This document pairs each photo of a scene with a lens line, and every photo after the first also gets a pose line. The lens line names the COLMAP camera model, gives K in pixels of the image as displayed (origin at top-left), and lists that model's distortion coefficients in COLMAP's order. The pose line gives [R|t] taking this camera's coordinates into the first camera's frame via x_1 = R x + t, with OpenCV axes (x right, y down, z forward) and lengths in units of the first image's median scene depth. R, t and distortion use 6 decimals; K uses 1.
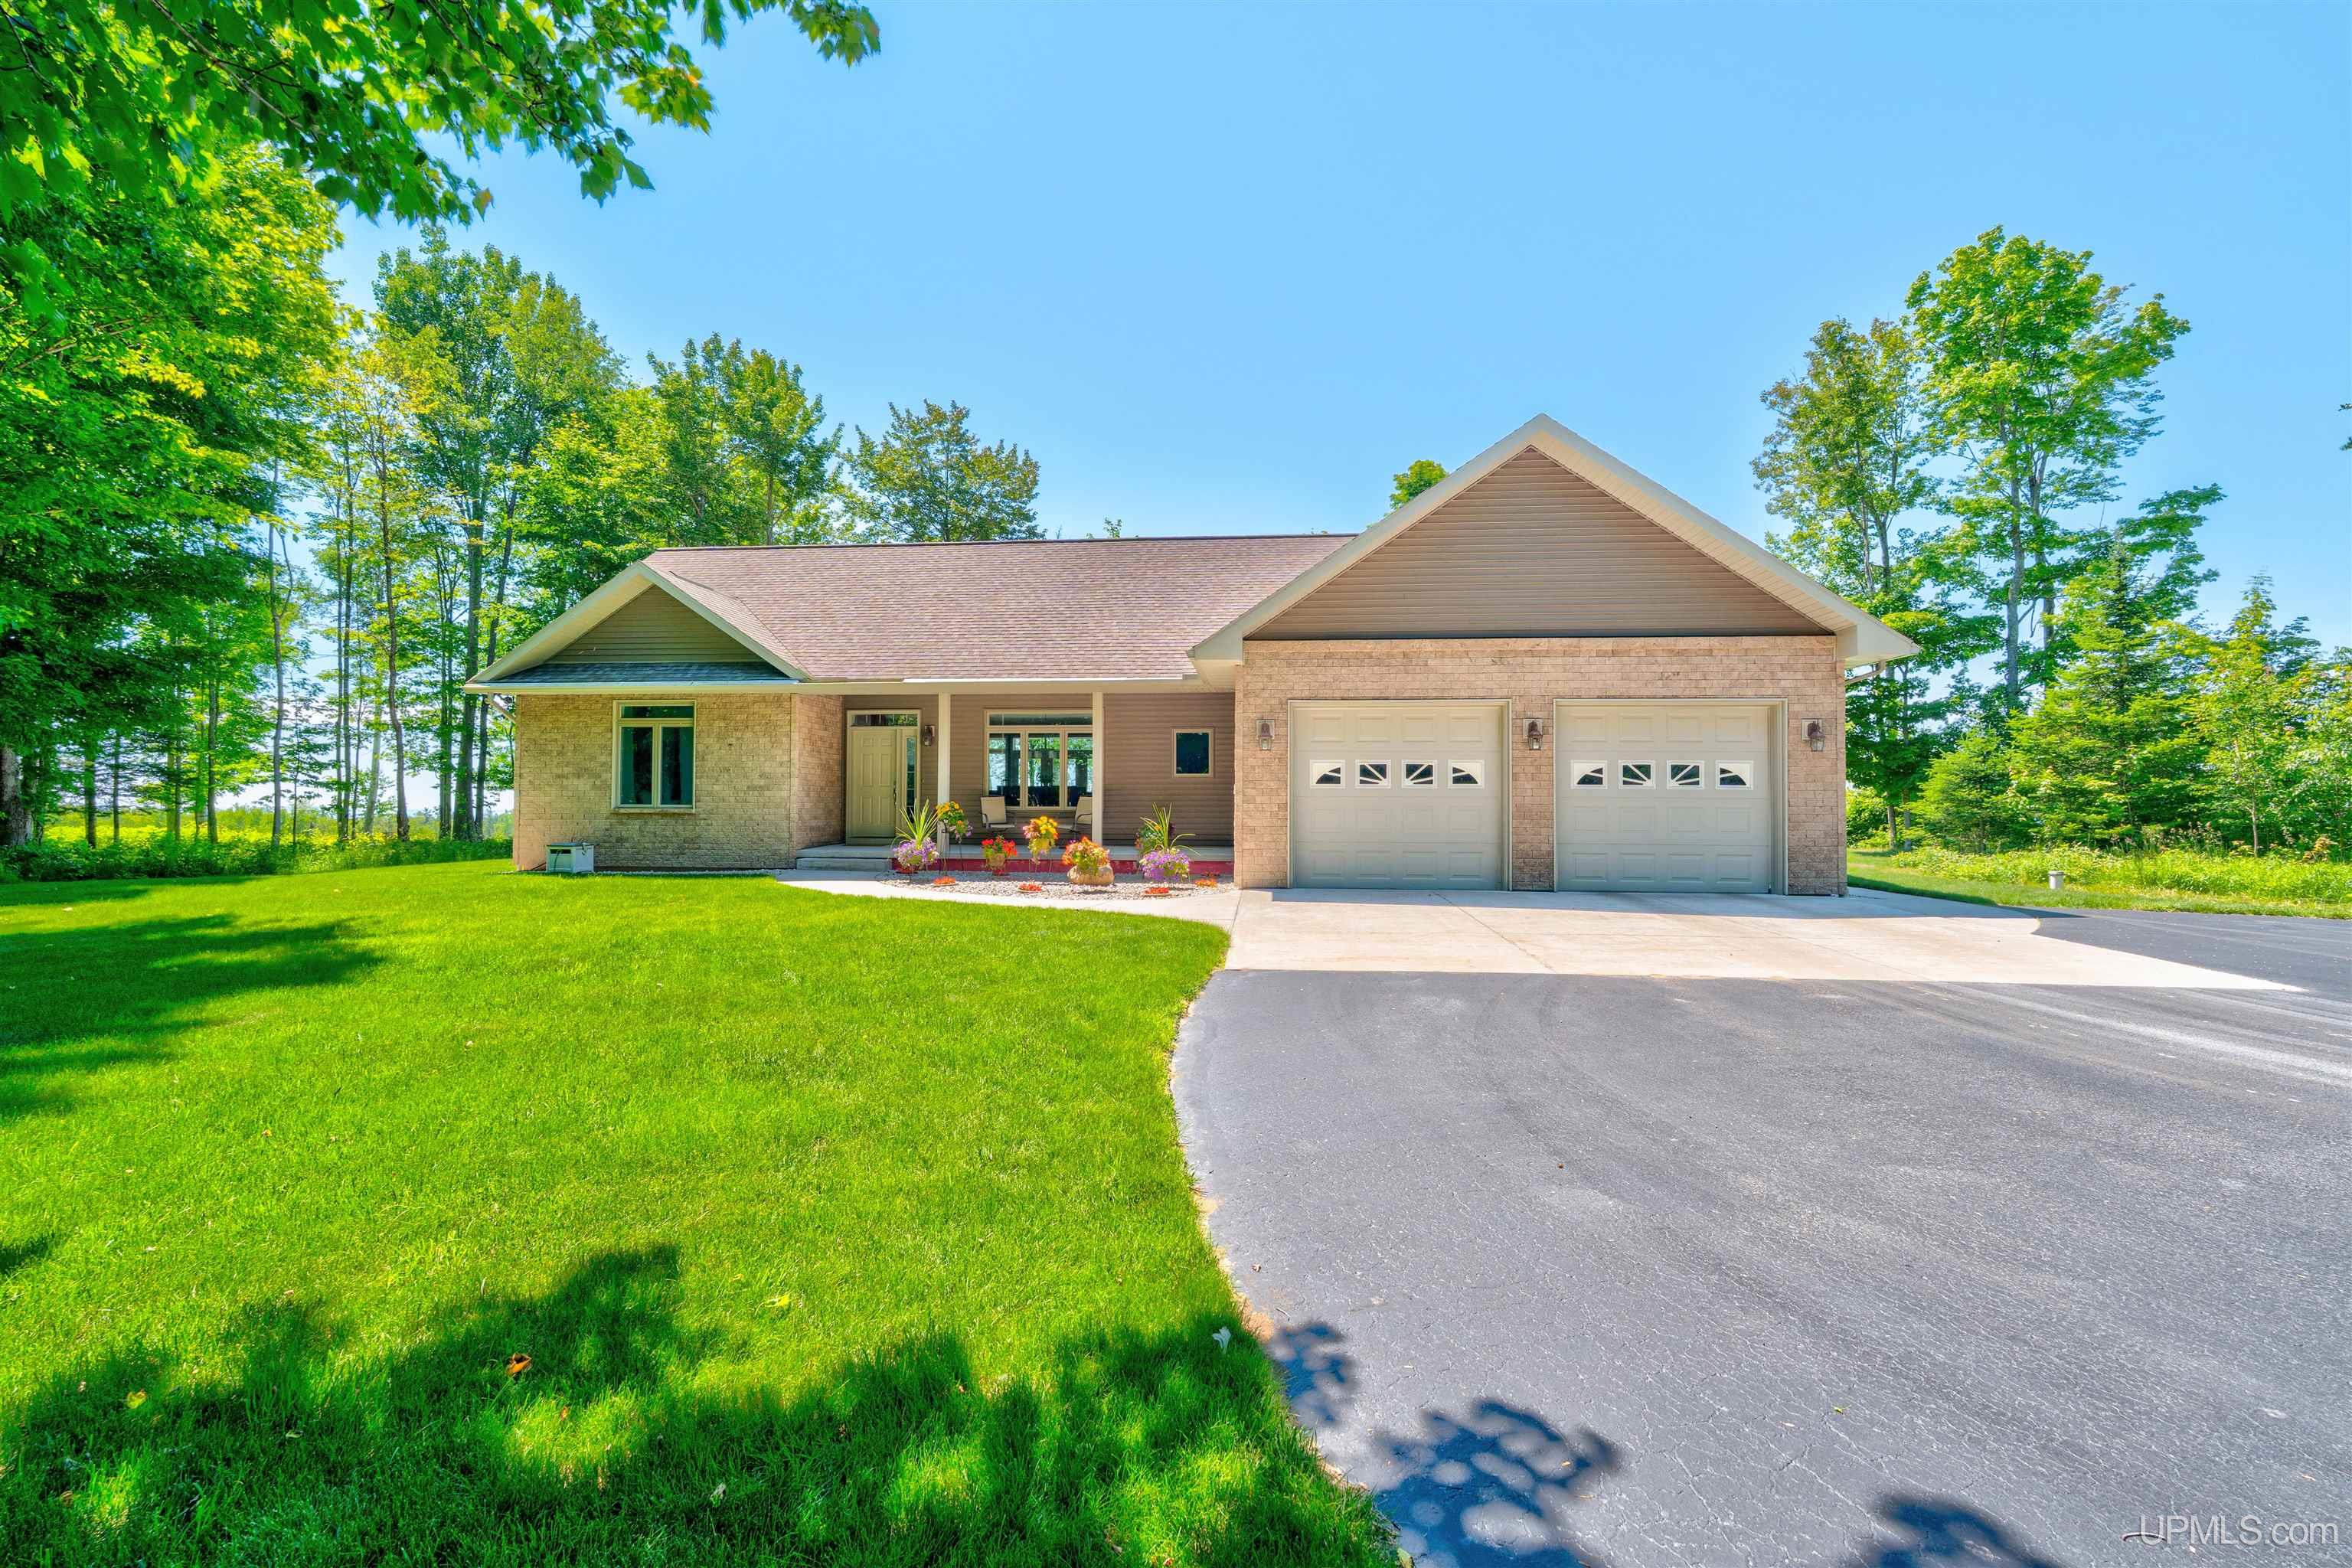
lens RADIAL K [[1045.2, 0, 1176.0], [0, 1045.2, 784.0], [0, 0, 1]] dist [-0.005523, -0.000668]
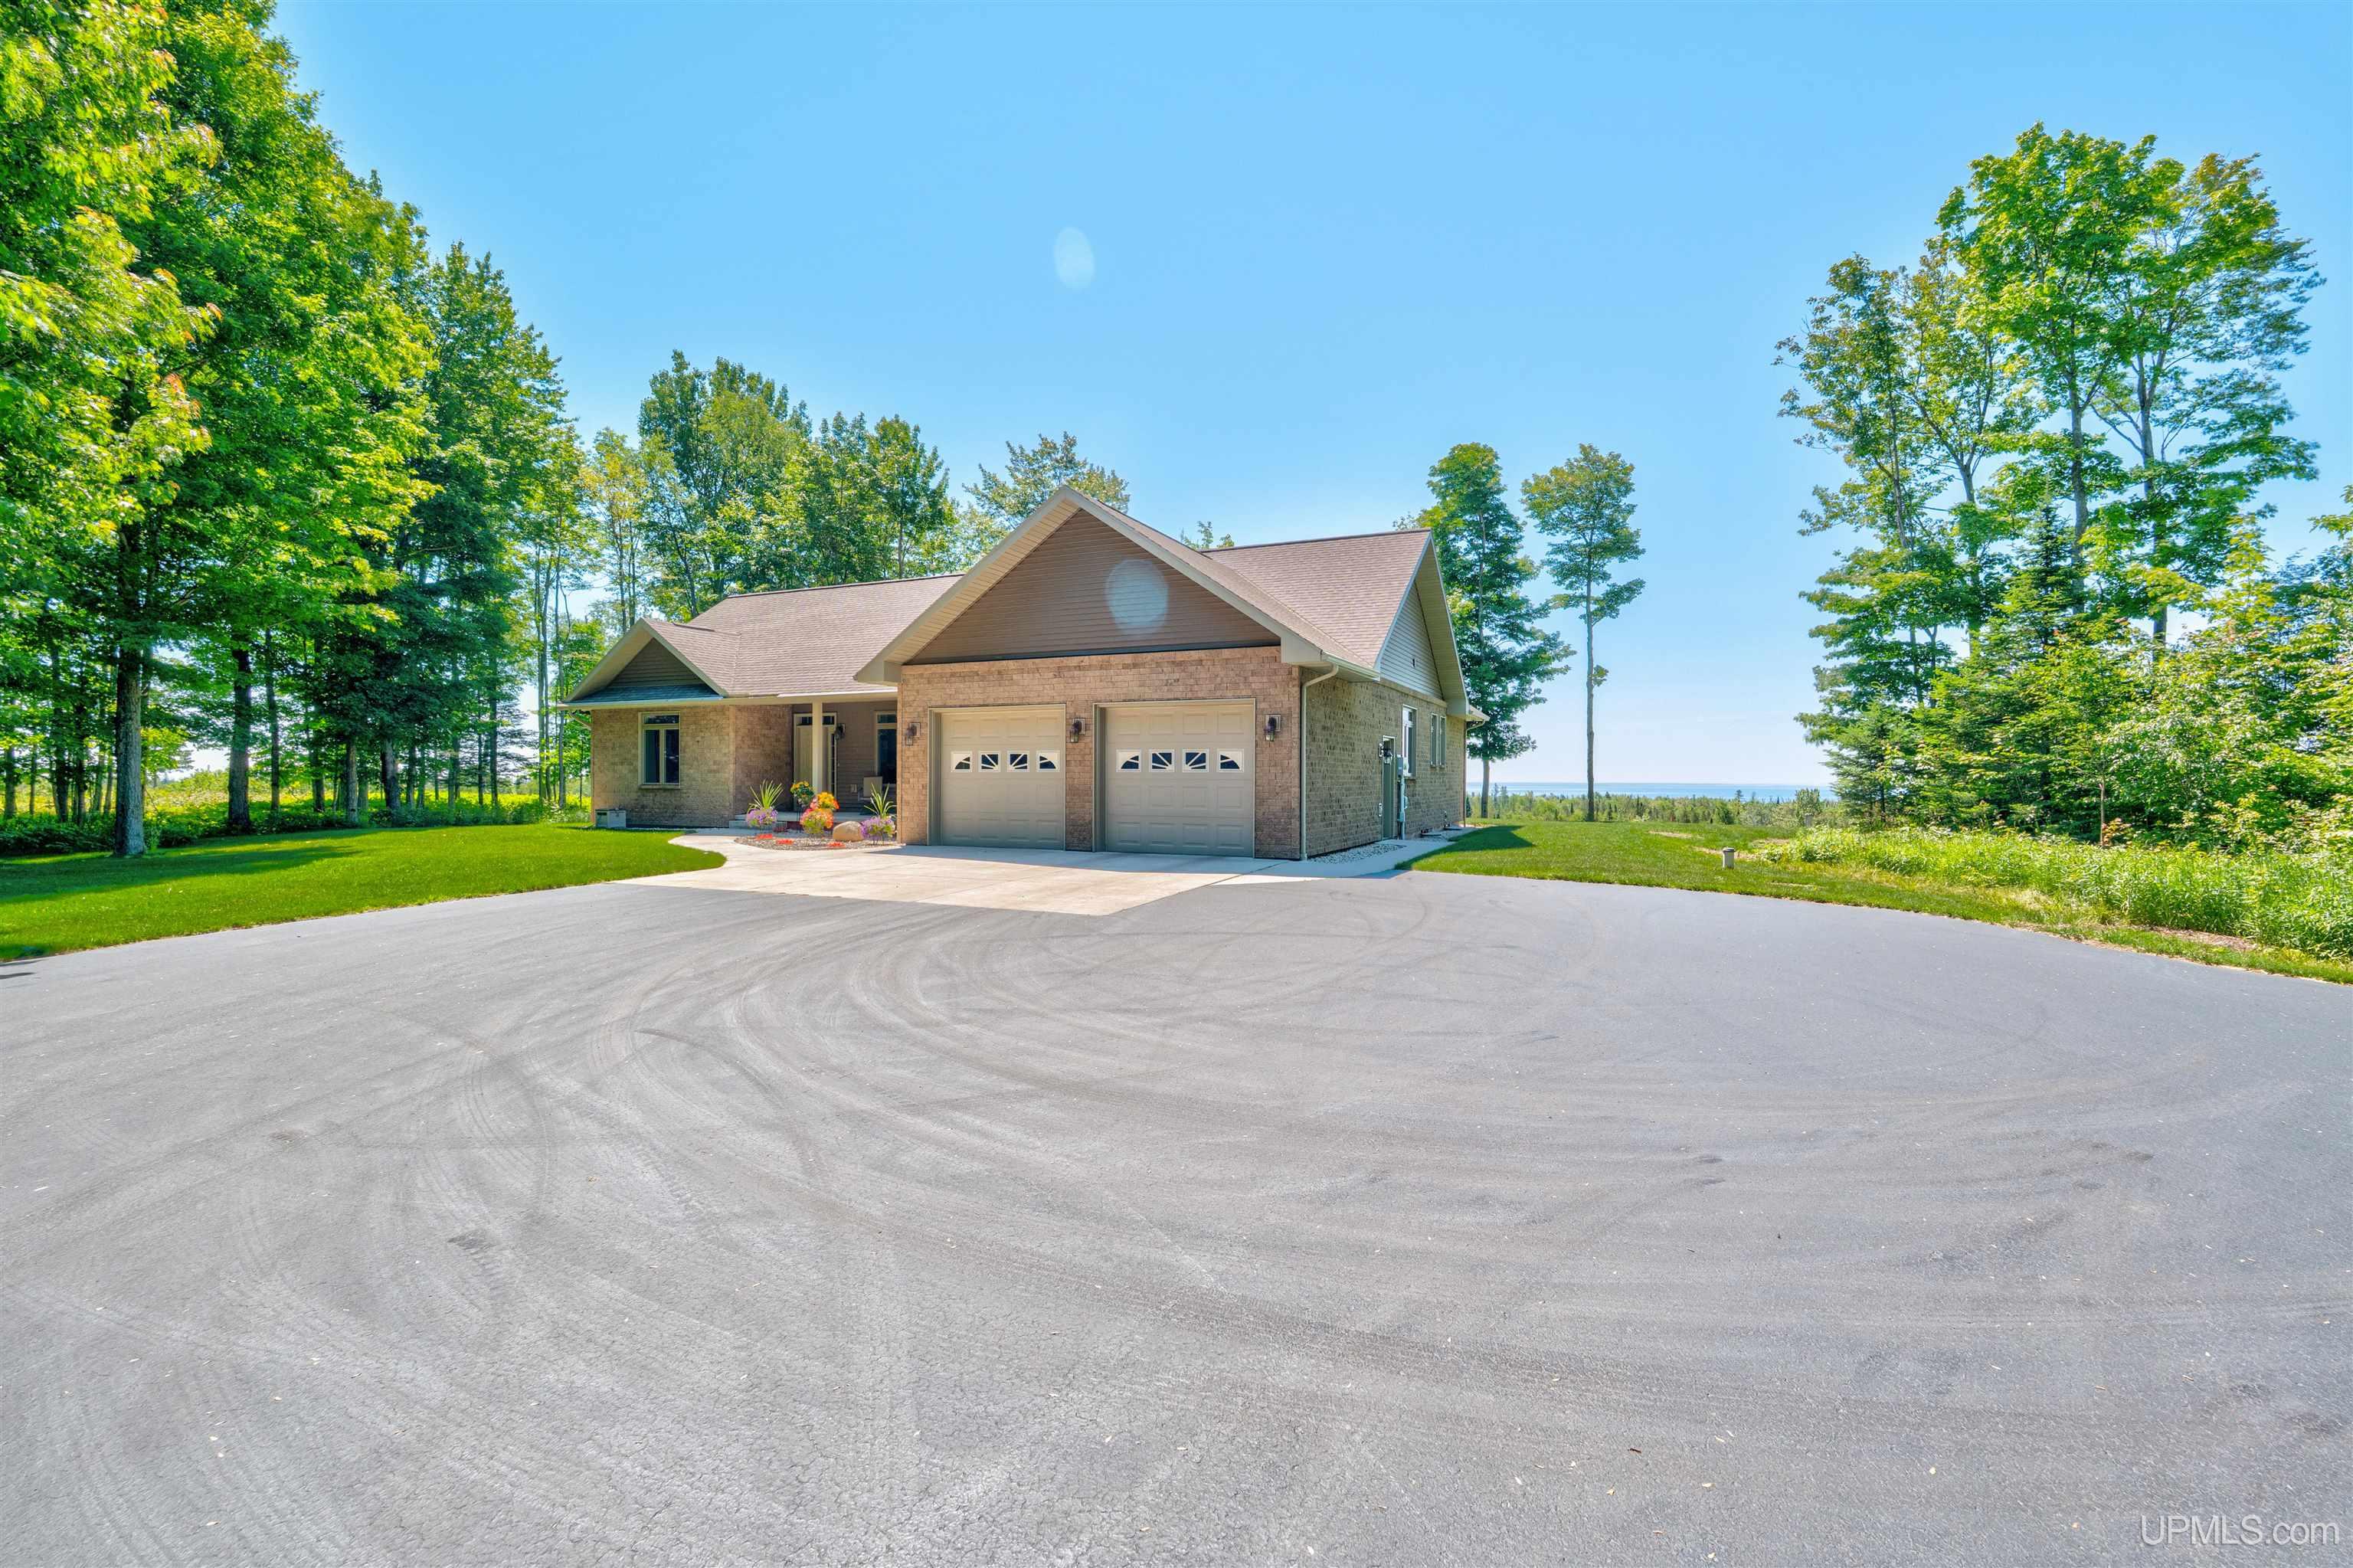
lens RADIAL K [[1045.2, 0, 1176.5], [0, 1045.2, 784.0], [0, 0, 1]] dist [-0.003969, 0.000200]
pose [[0.942820, 0.001082, -0.333300, 0.684300], [0.007293, 0.999688, 0.023876, -0.008404], [0.333222, -0.024941, 0.942518, -0.144544]]
